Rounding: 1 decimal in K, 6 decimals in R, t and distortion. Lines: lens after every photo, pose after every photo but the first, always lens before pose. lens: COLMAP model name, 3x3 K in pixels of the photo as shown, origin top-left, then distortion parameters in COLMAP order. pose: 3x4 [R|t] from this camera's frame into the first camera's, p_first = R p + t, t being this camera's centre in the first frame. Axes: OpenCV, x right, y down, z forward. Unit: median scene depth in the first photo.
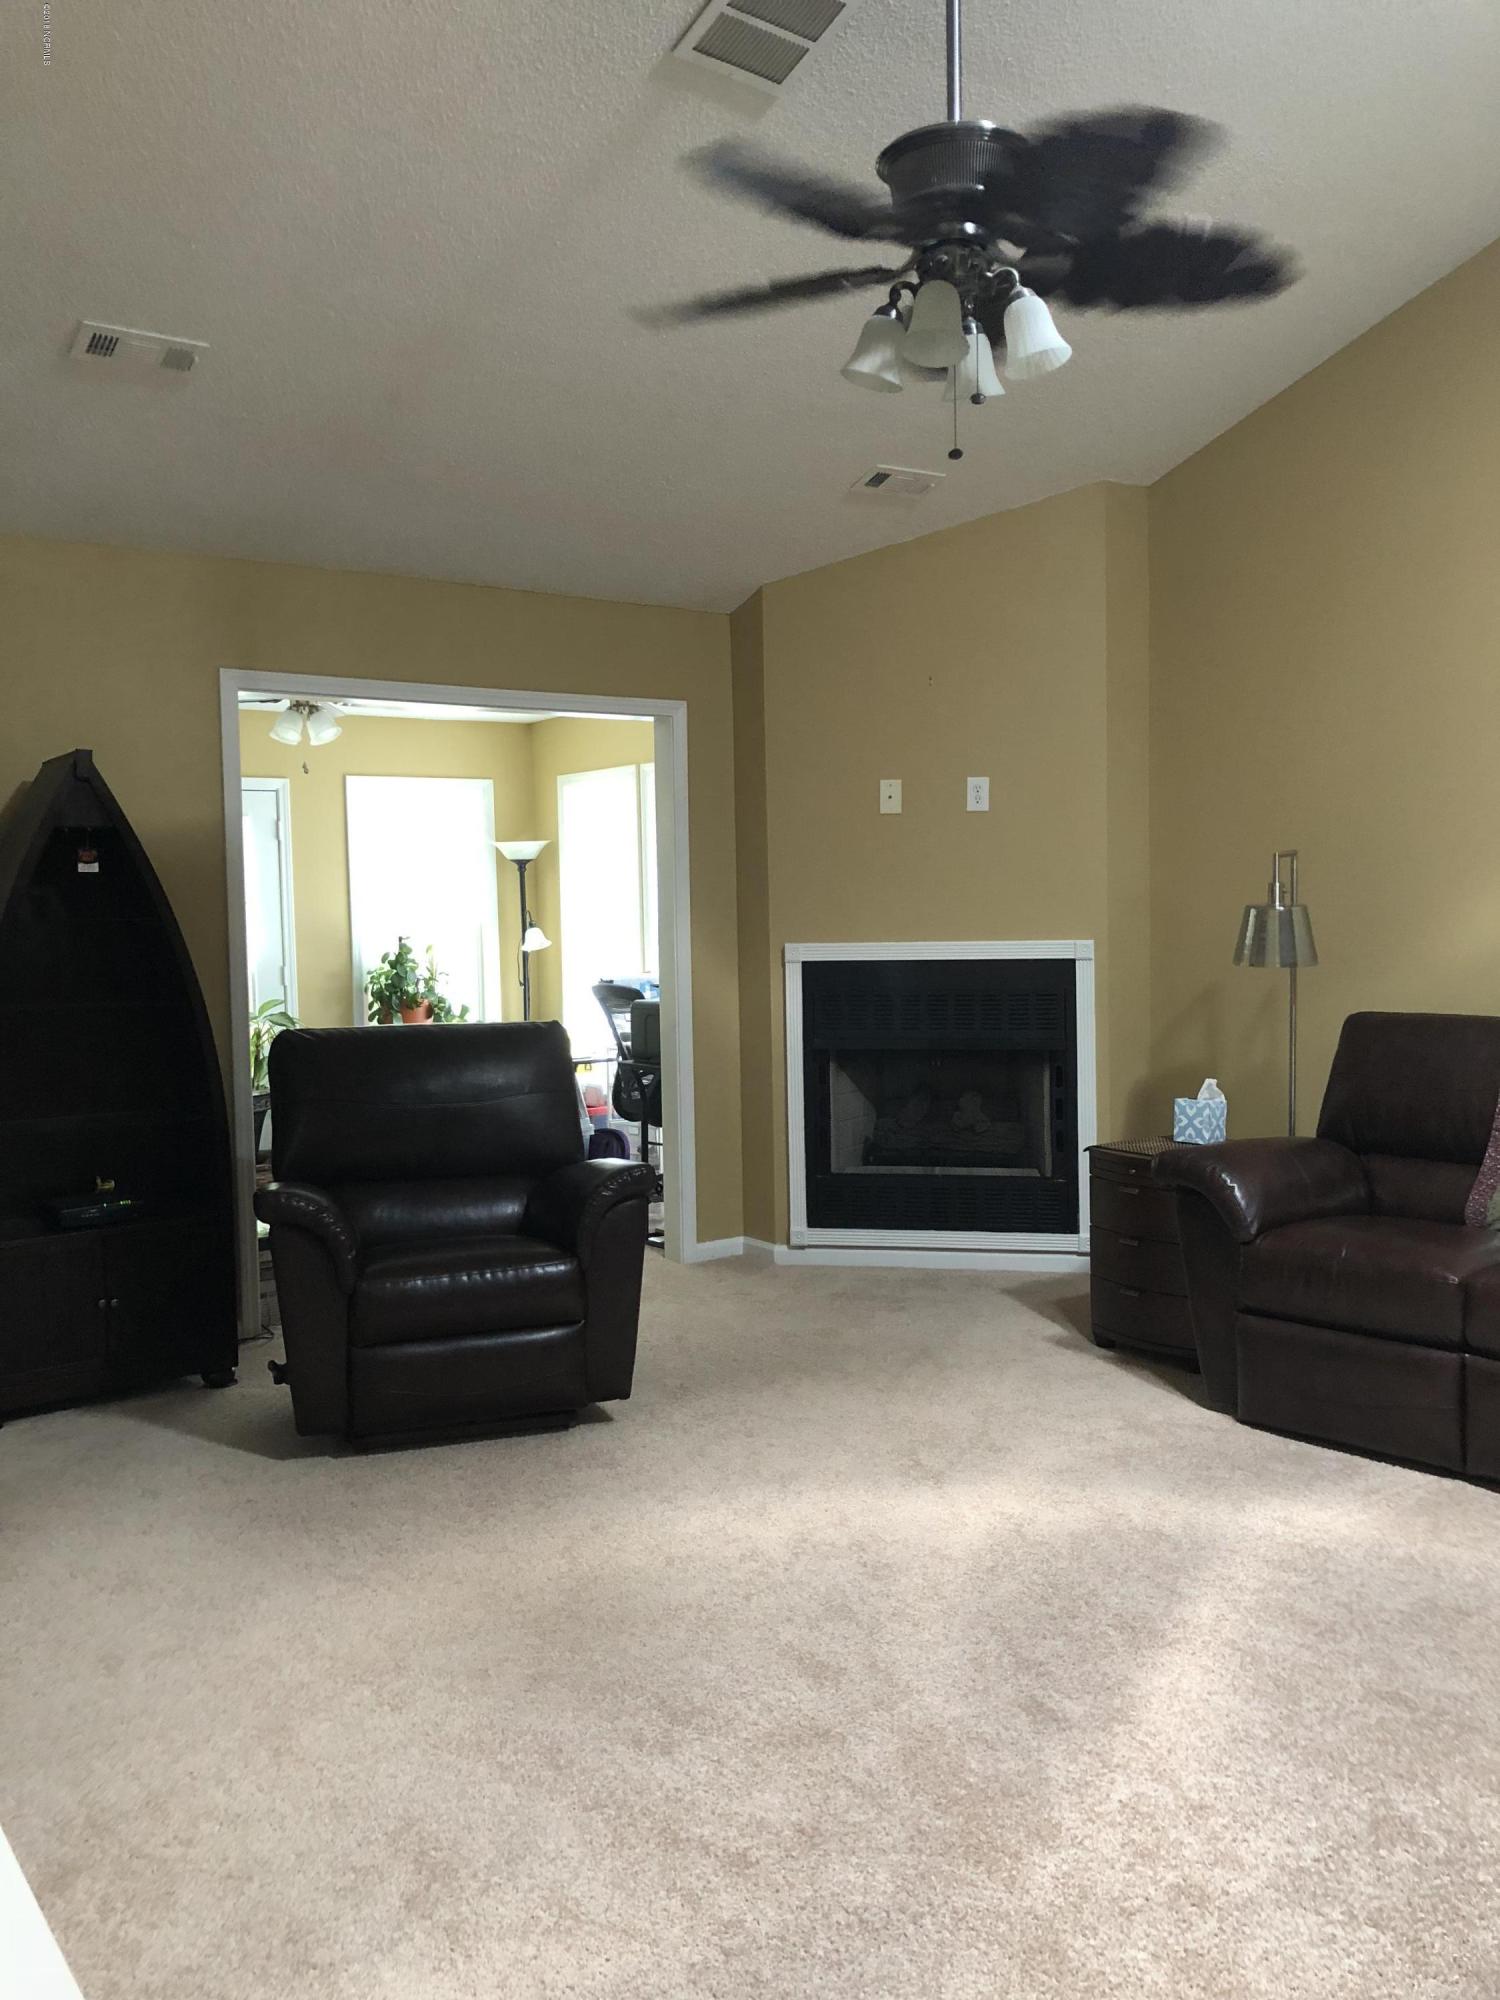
lens RADIAL K [[1593.1, 0, 759.0], [0, 1593.1, 1008.3], [0, 0, 1]] dist [0.021310, -0.036520]
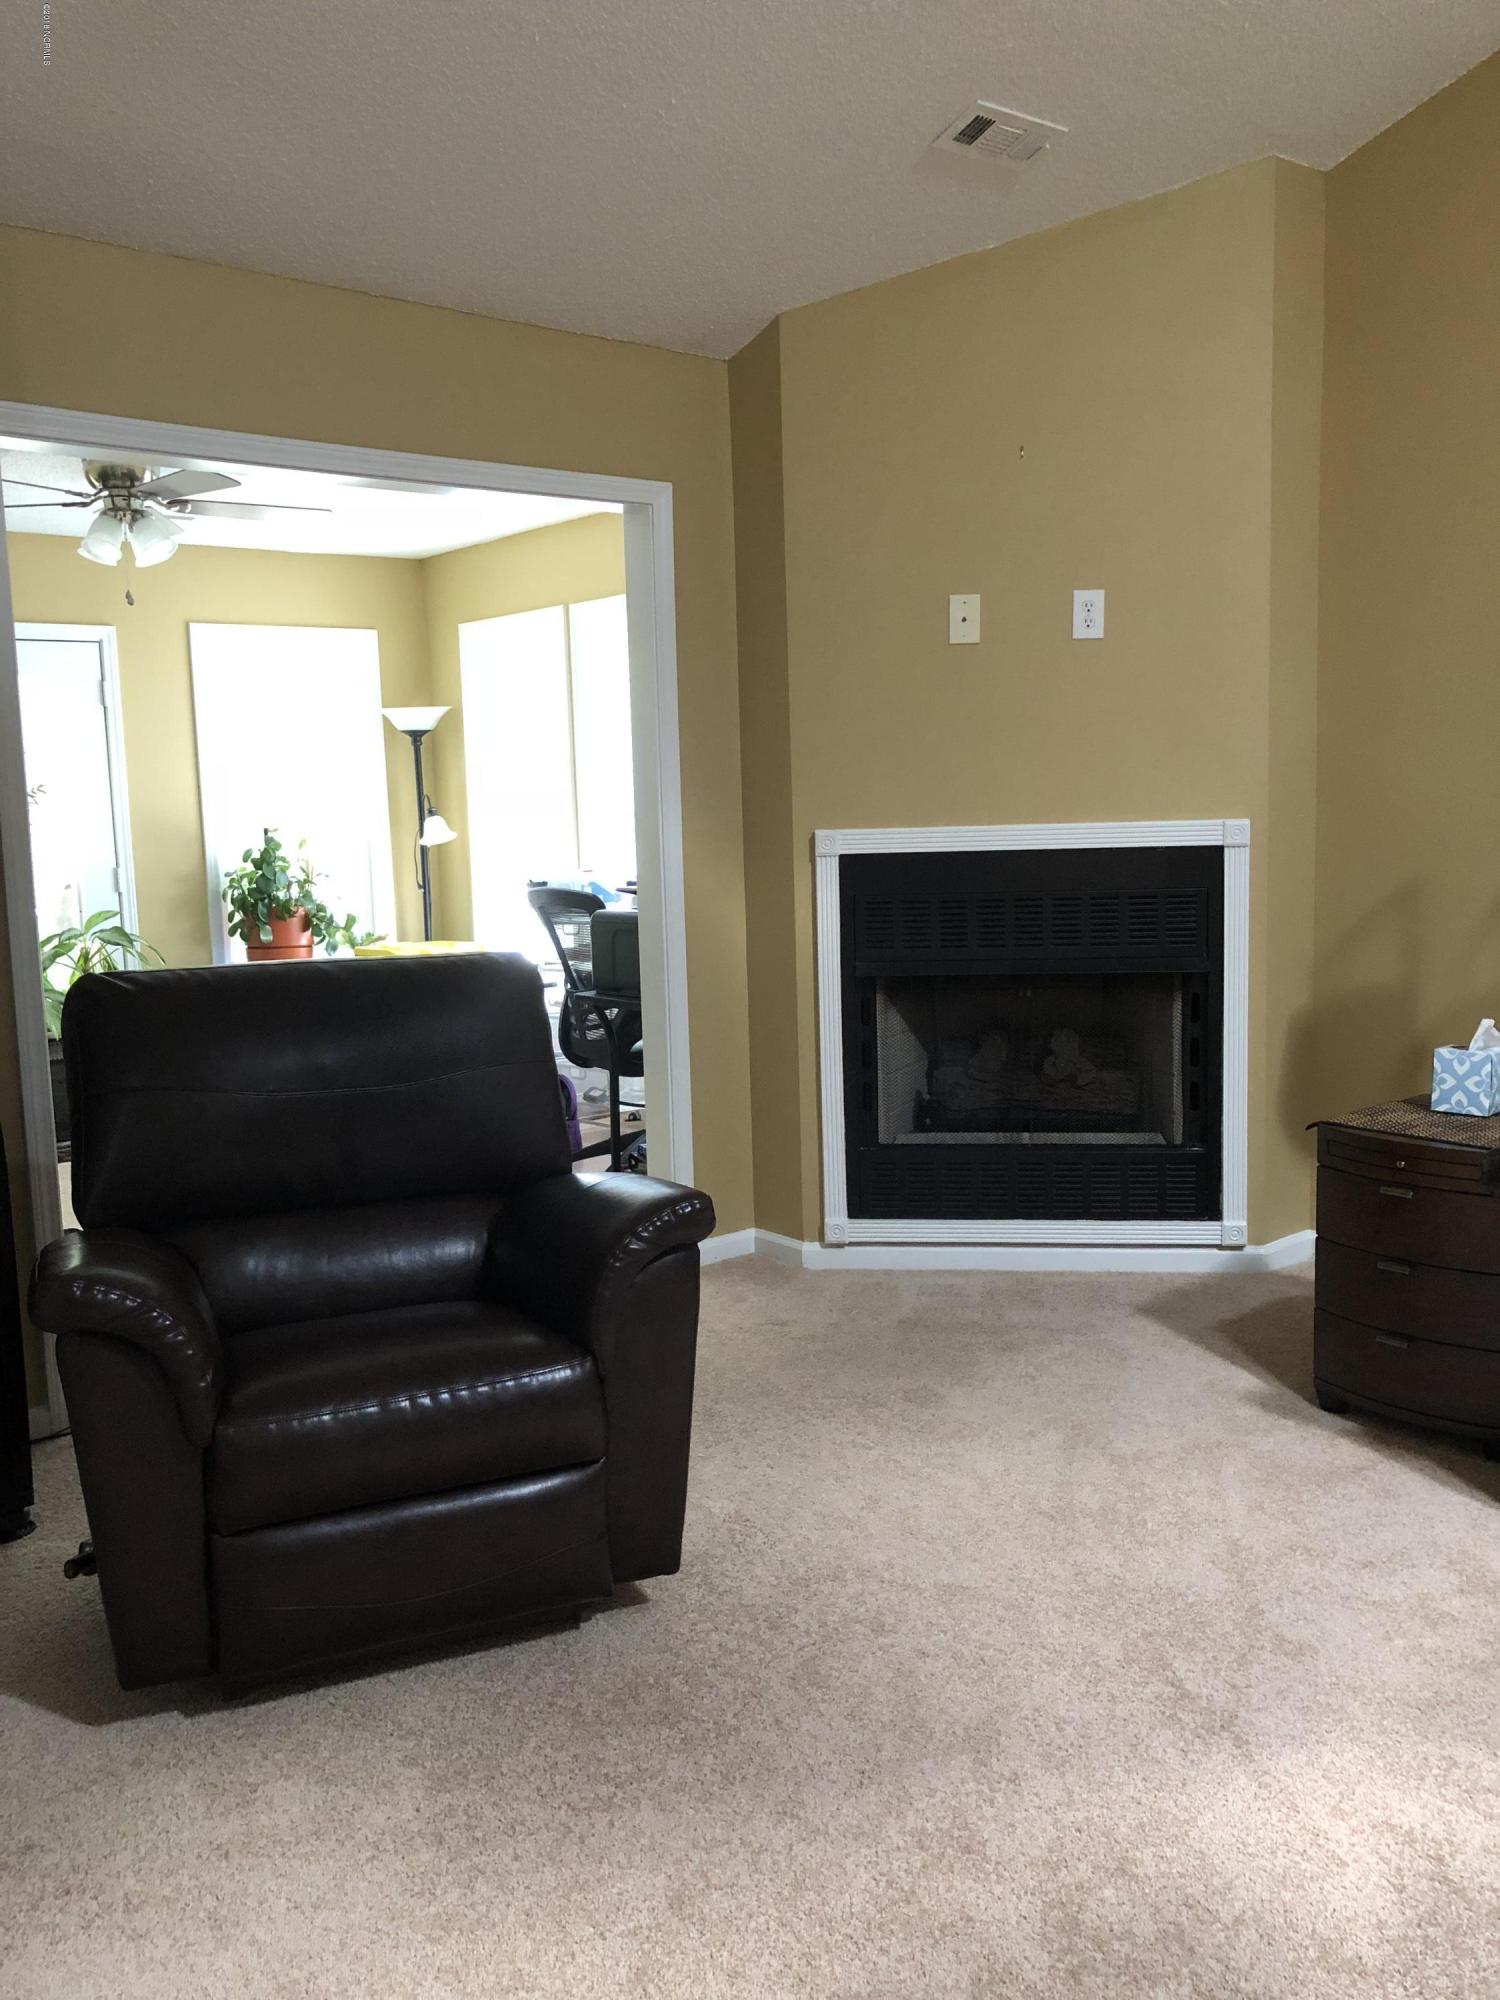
lens RADIAL K [[1593.1, 0, 740.1], [0, 1593.1, 999.4], [0, 0, 1]] dist [0.021310, -0.036520]
pose [[0.997598, -0.018118, 0.066864, -0.067811], [0.013985, 0.997993, 0.061759, -0.008978], [-0.067849, -0.060675, 0.995849, 0.287695]]
